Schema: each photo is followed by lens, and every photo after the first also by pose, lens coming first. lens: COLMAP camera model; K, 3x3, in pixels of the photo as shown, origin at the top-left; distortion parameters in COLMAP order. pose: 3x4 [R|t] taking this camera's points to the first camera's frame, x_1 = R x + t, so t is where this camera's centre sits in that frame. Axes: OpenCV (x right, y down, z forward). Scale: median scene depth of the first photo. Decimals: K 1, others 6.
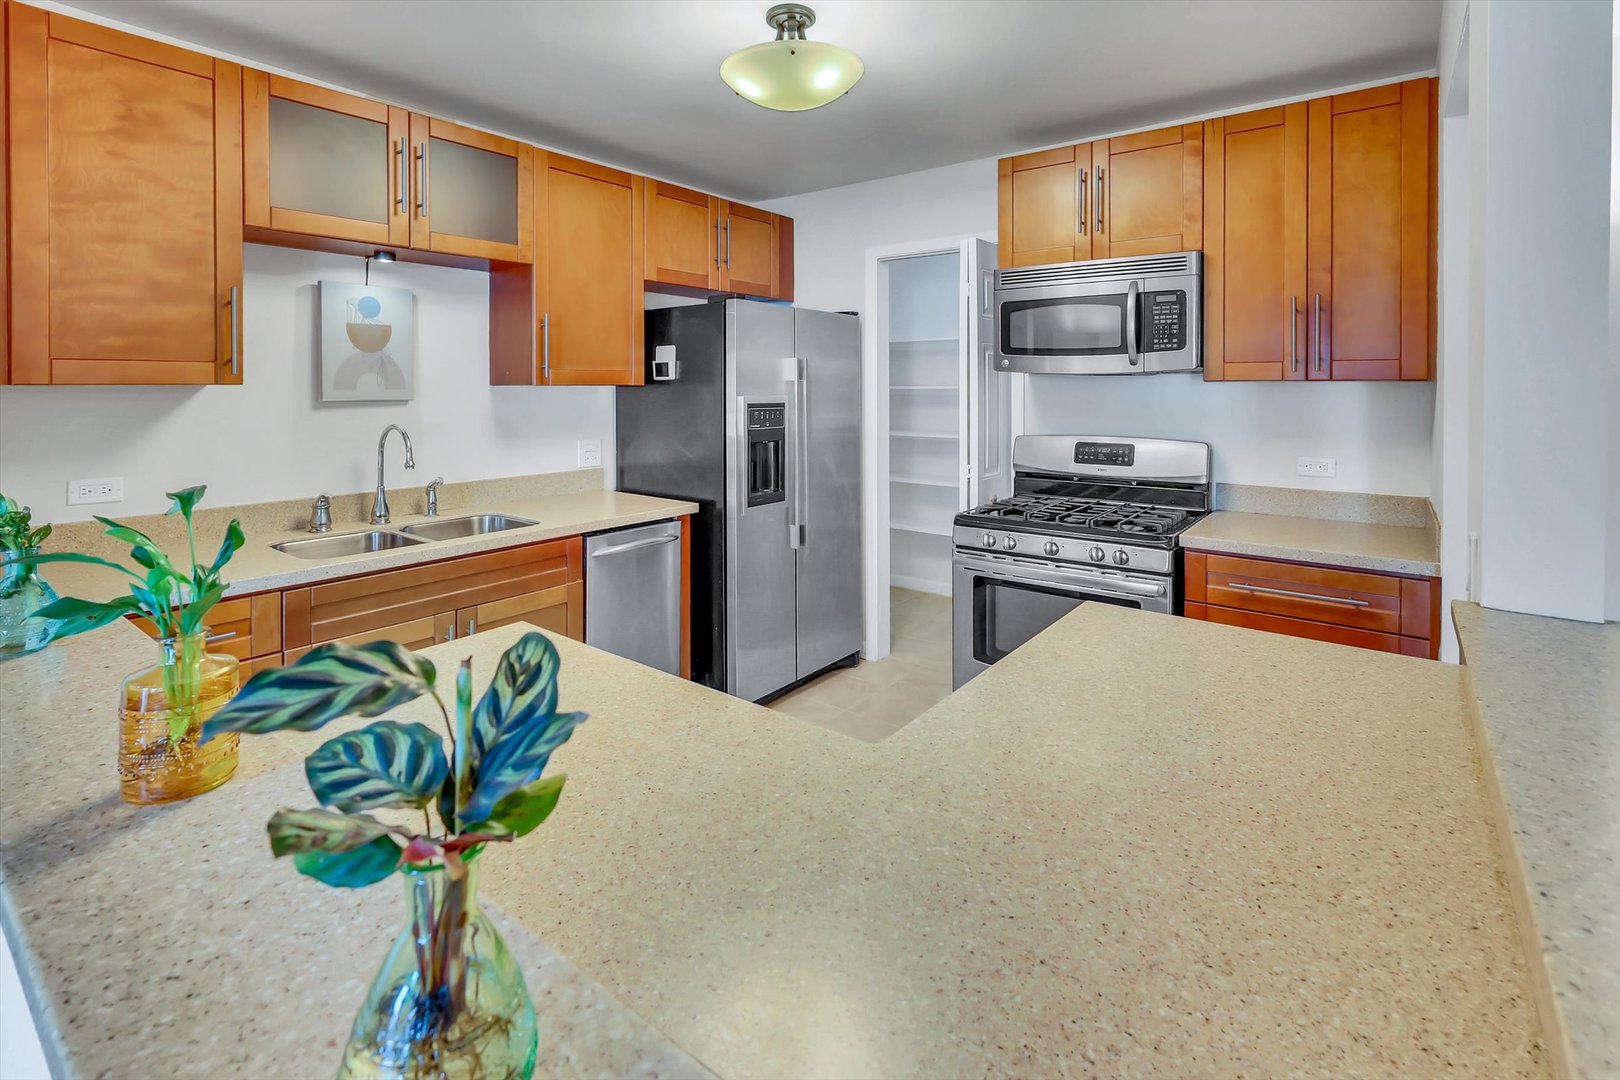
lens RADIAL K [[732.0, 0, 875.2], [0, 732.0, 393.7], [0, 0, 1]] dist [0.001056, 0.001375]
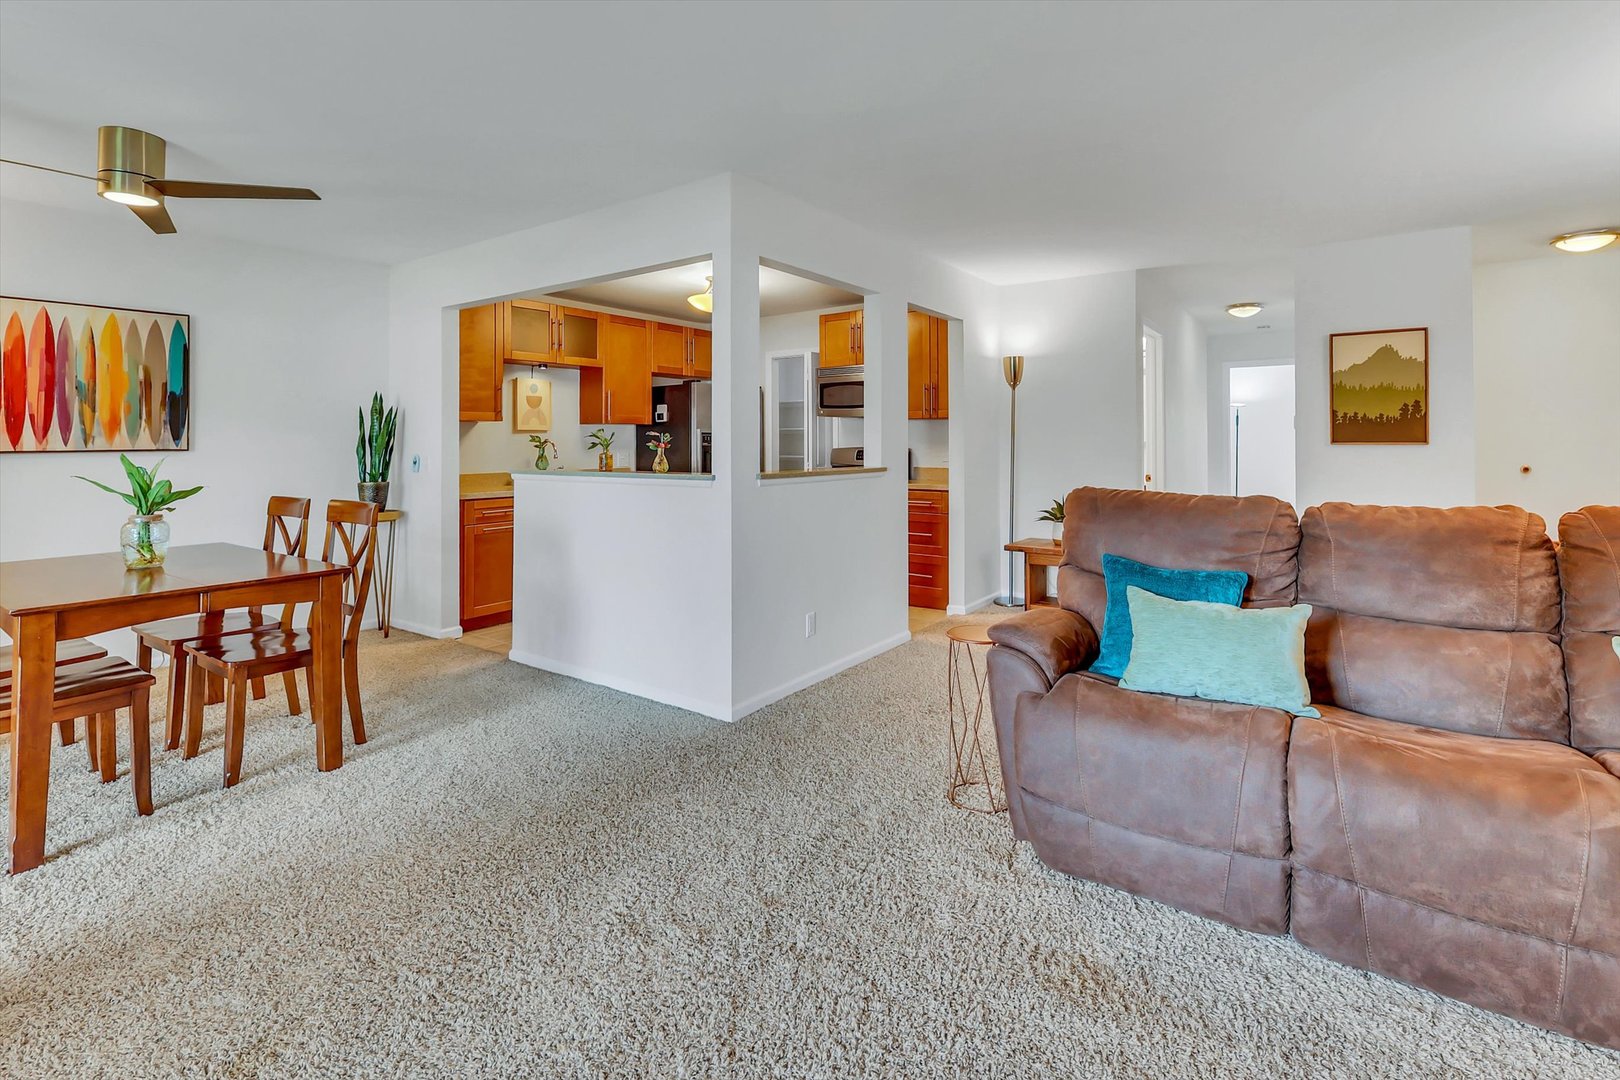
lens RADIAL K [[732.0, 0, 839.5], [0, 732.0, 432.2], [0, 0, 1]] dist [0.001056, 0.001375]
pose [[0.999914, -0.006371, 0.011492, 0.205249], [0.006645, 0.999692, -0.023921, 0.071226], [-0.011336, 0.023996, 0.999648, -1.177693]]
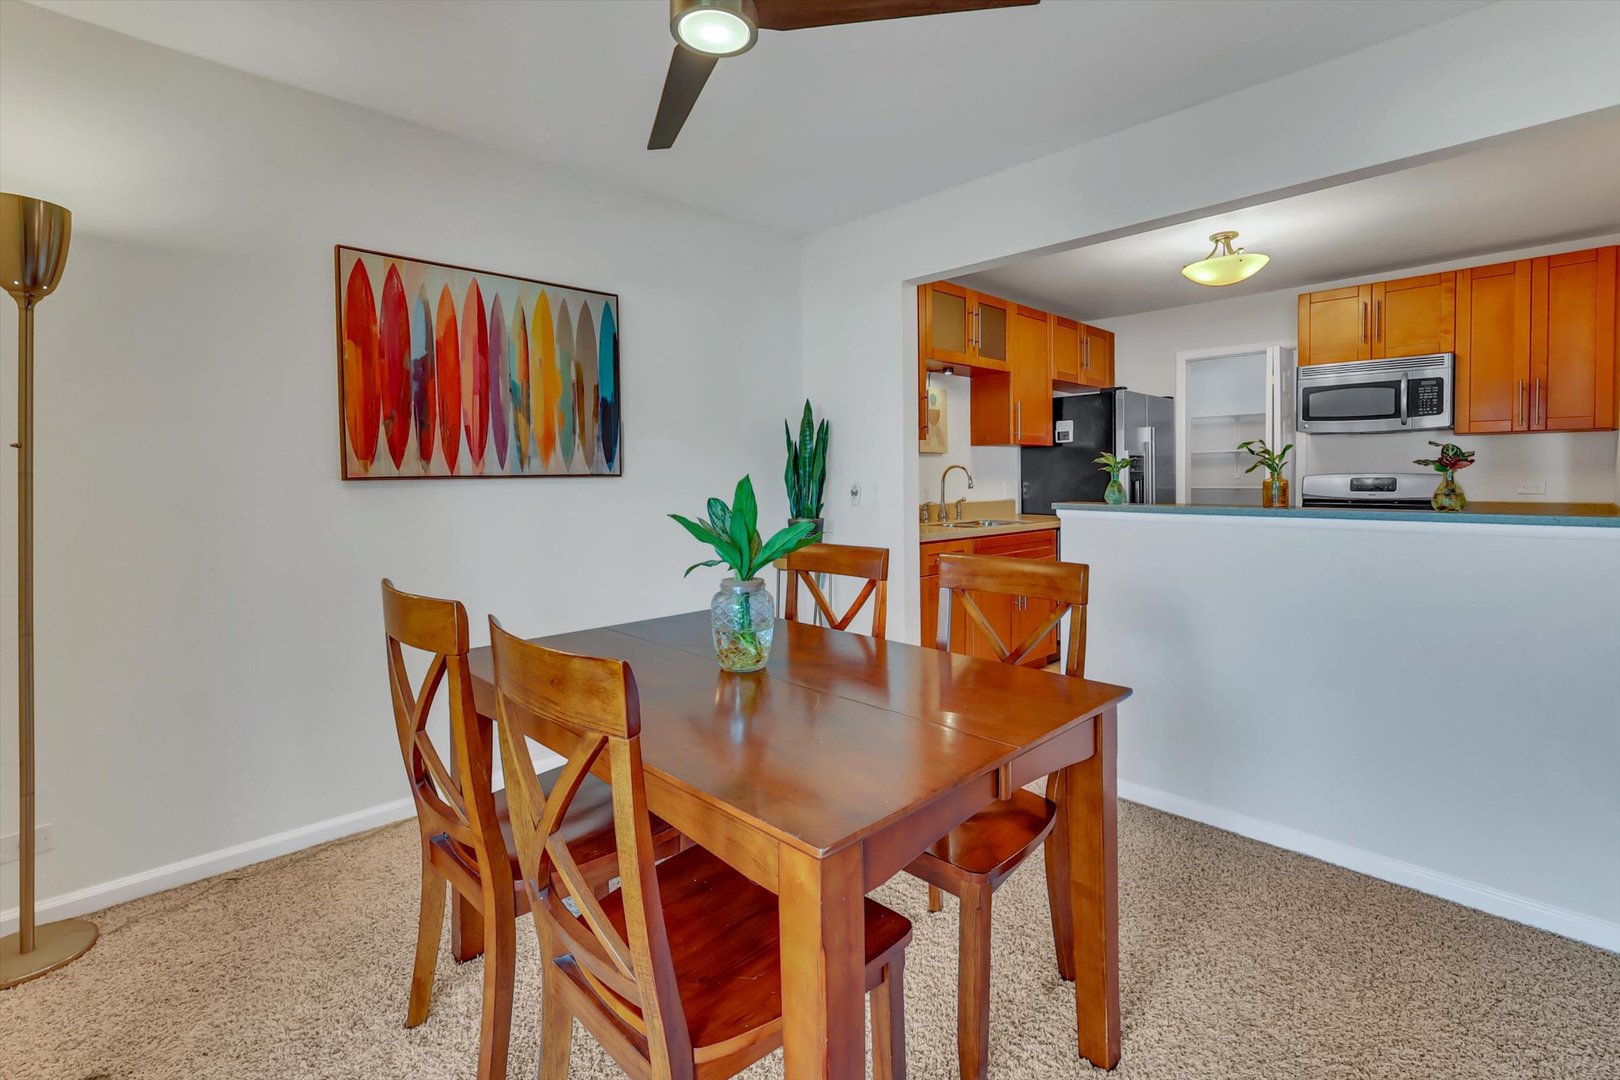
lens RADIAL K [[732.0, 0, 880.1], [0, 732.0, 497.5], [0, 0, 1]] dist [0.001056, 0.001375]
pose [[0.988444, -0.002420, -0.151564, -0.520553], [0.005877, 0.999733, 0.022362, 0.074314], [0.151470, -0.022995, 0.988194, -0.735939]]
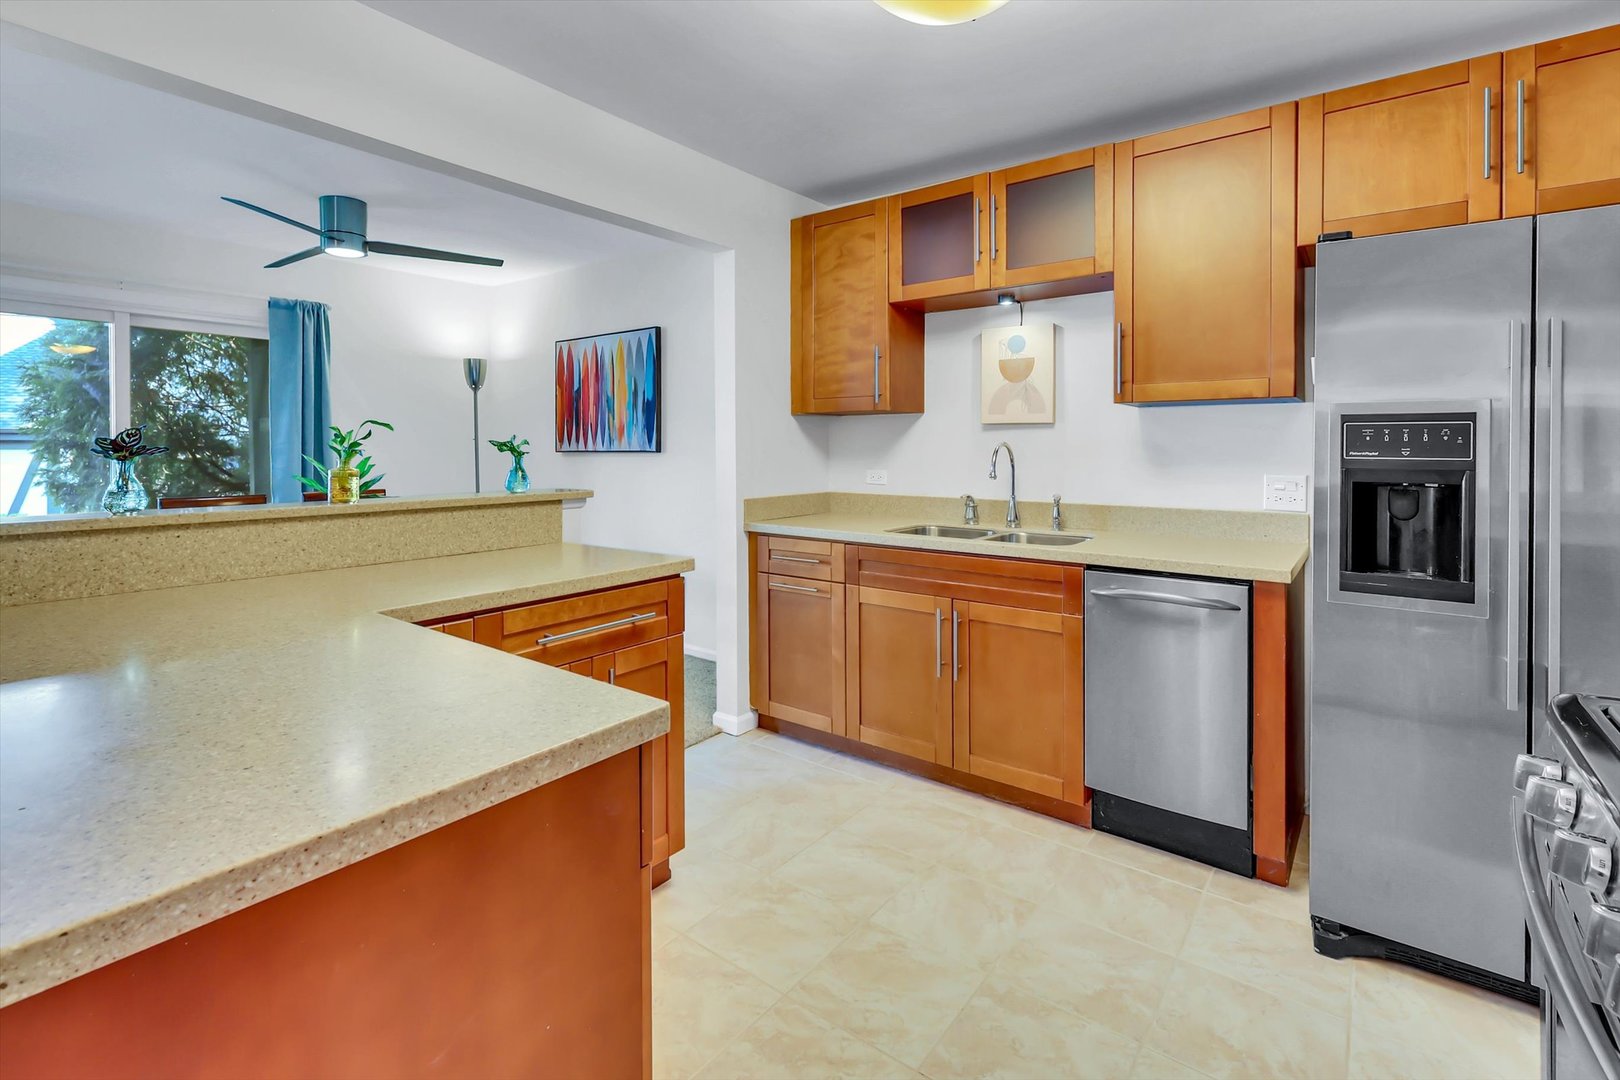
lens RADIAL K [[732.0, 0, 789.5], [0, 732.0, 452.4], [0, 0, 1]] dist [0.001056, 0.001375]
pose [[-0.039694, 0.006036, -0.999194, 0.481474], [-0.011878, 0.999908, 0.006512, 0.050279], [0.999141, 0.012127, -0.039618, 0.645777]]
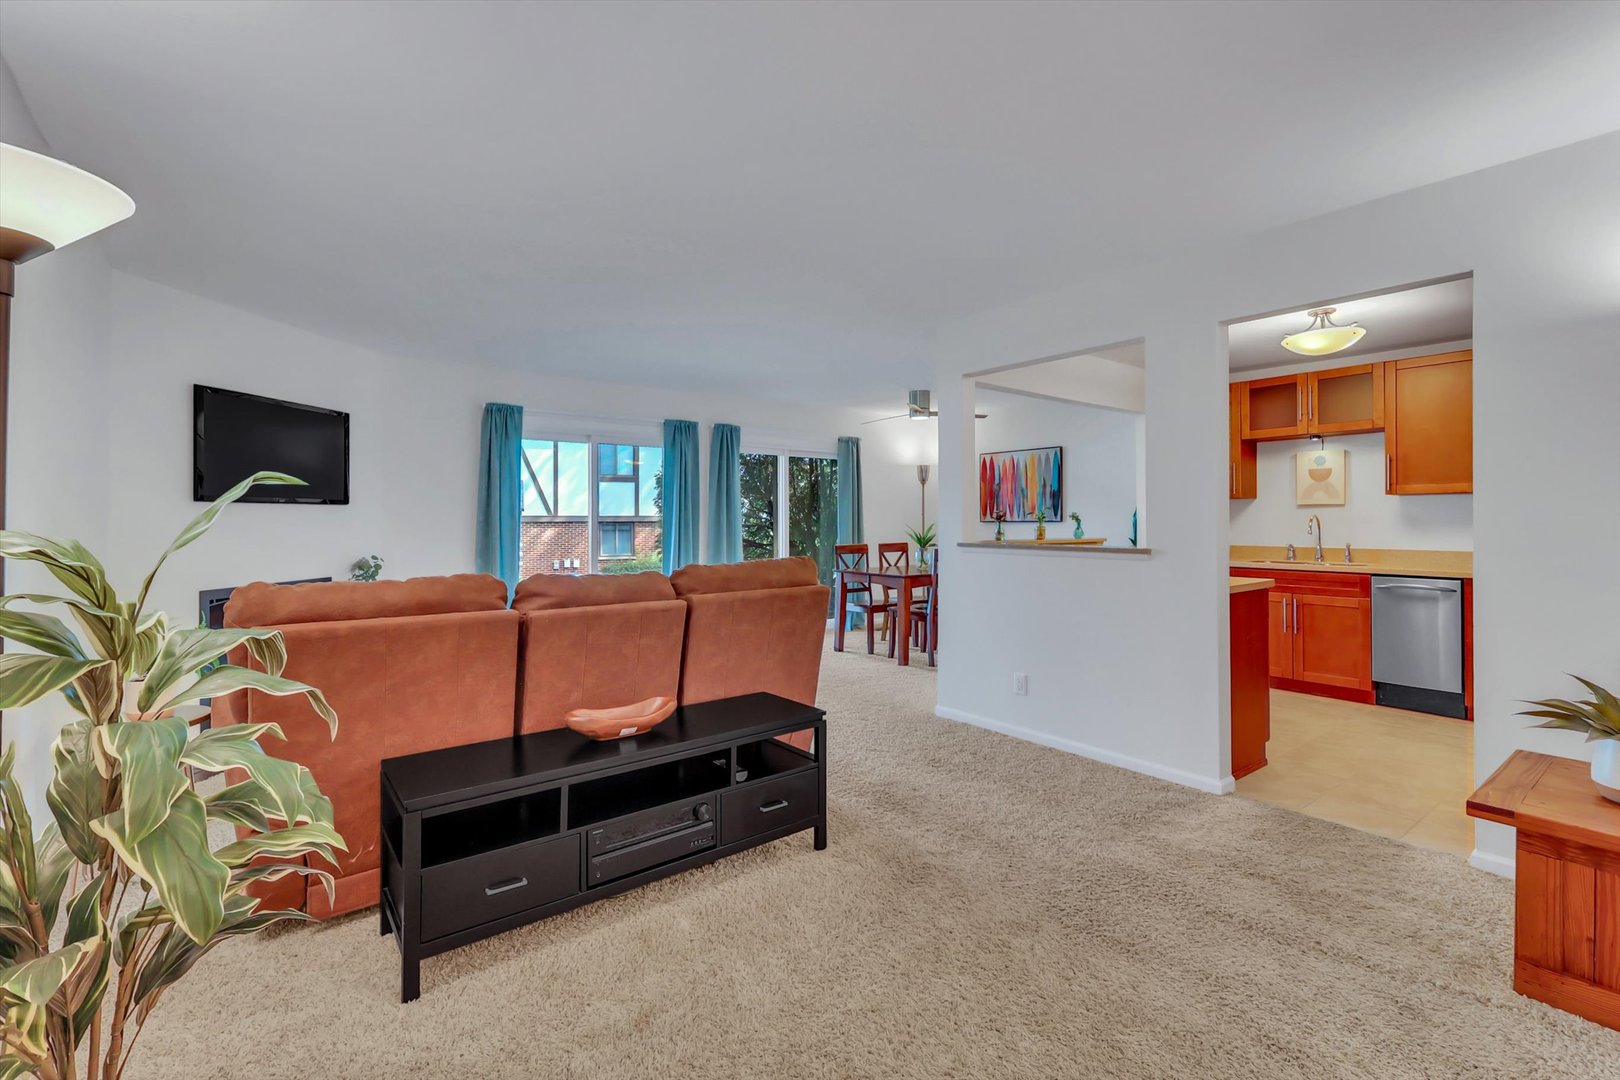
lens RADIAL K [[732.0, 0, 800.7], [0, 732.0, 515.0], [0, 0, 1]] dist [0.001056, 0.001375]
pose [[-0.272448, -0.007601, -0.962140, 1.683605], [-0.009071, 0.999945, -0.005331, 0.062157], [0.962128, 0.007275, -0.272502, 0.118821]]
